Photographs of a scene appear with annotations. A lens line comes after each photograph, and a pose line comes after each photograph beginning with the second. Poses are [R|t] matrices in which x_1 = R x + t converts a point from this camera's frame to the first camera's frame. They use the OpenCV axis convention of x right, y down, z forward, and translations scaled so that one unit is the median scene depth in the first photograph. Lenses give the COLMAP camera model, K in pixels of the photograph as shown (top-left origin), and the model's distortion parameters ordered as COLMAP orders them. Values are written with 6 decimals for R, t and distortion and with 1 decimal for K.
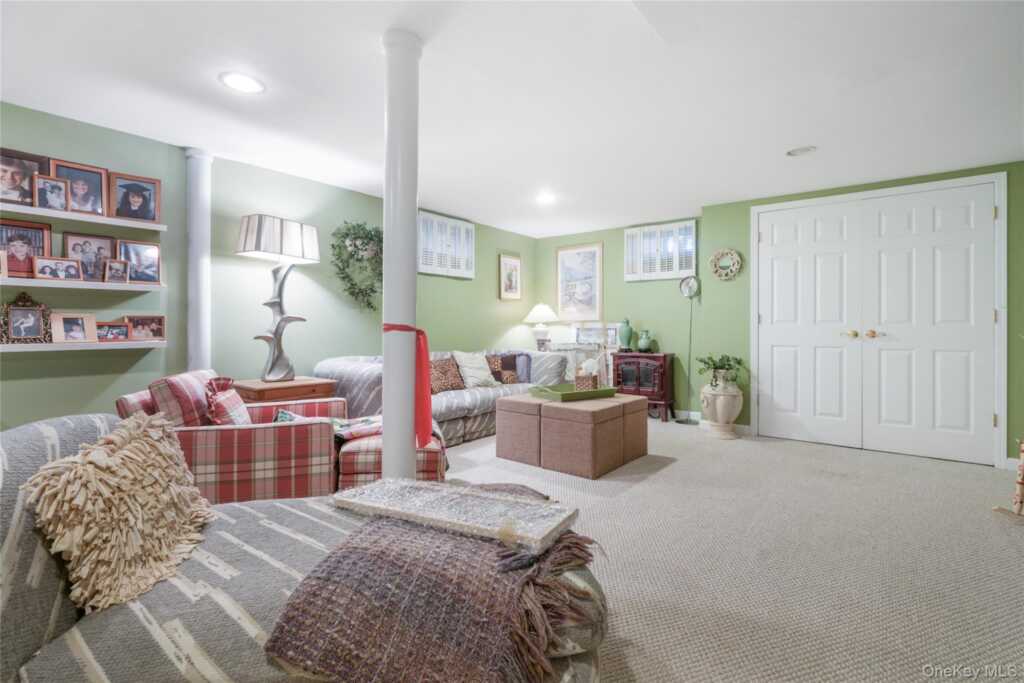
lens RADIAL K [[477.0, 0, 503.9], [0, 477.0, 330.2], [0, 0, 1]] dist [0.000340, 0.000010]
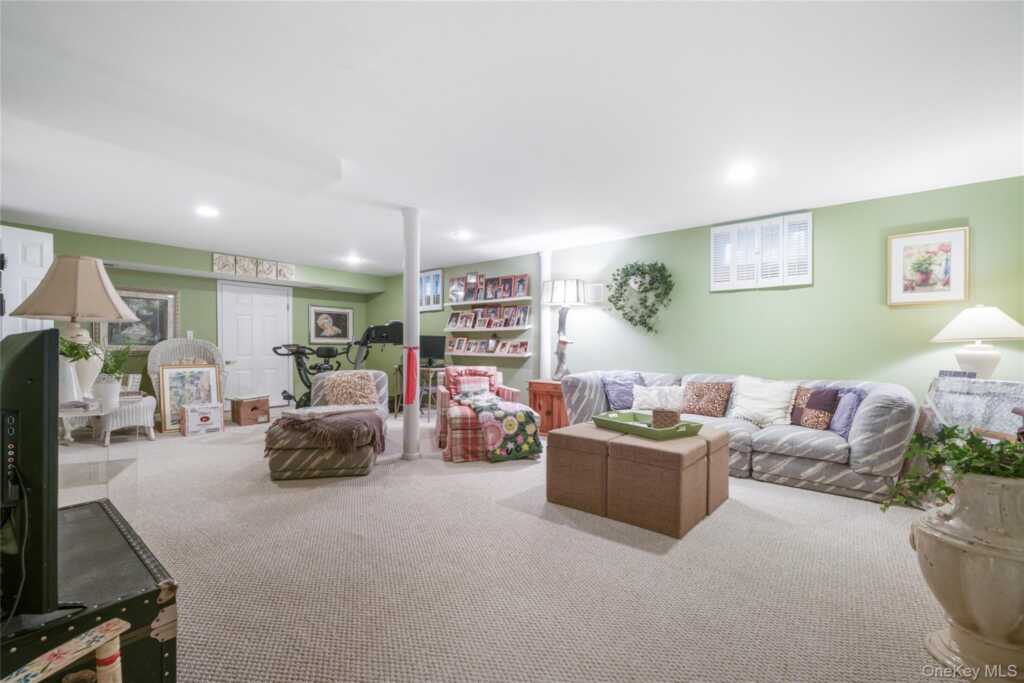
lens RADIAL K [[436.1, 0, 512.0], [0, 436.1, 341.5], [0, 0, 1]] dist [-0.000101, -0.000019]
pose [[-0.012731, -0.013999, -0.999821, 0.792834], [-0.012015, 0.999832, -0.013846, -0.002345], [0.999847, 0.011837, -0.012897, 0.679001]]
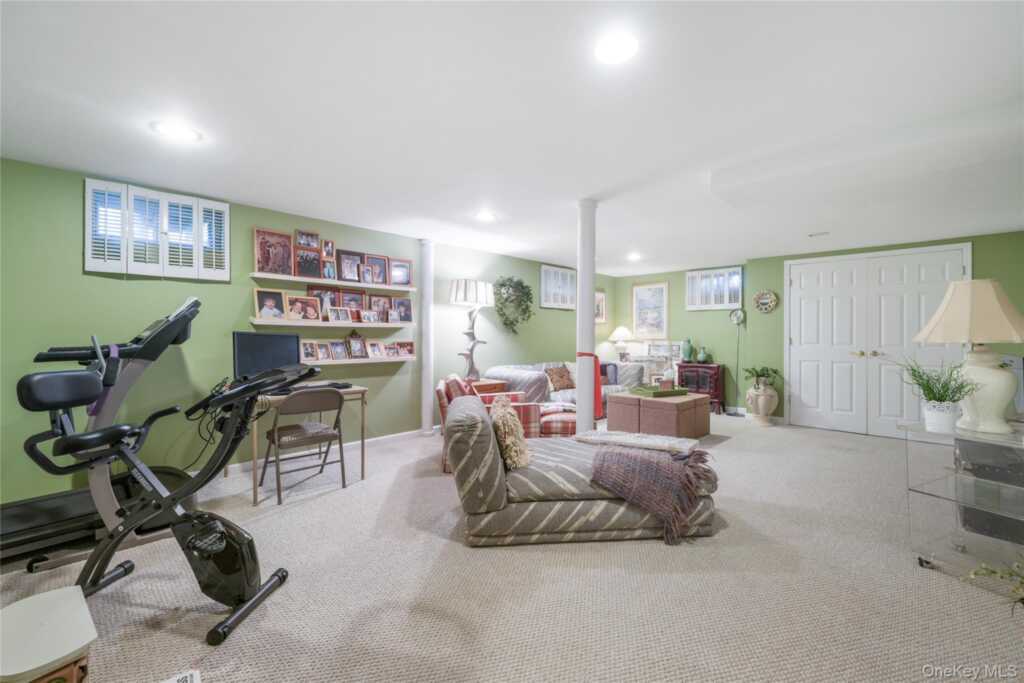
lens RADIAL K [[424.8, 0, 511.9], [0, 424.8, 336.6], [0, 0, 1]] dist [-0.001084, -0.000075]
pose [[0.995287, 0.002860, -0.096933, -0.158741], [-0.003117, 0.999992, -0.002501, -0.031819], [0.096925, 0.002792, 0.995288, -0.320951]]
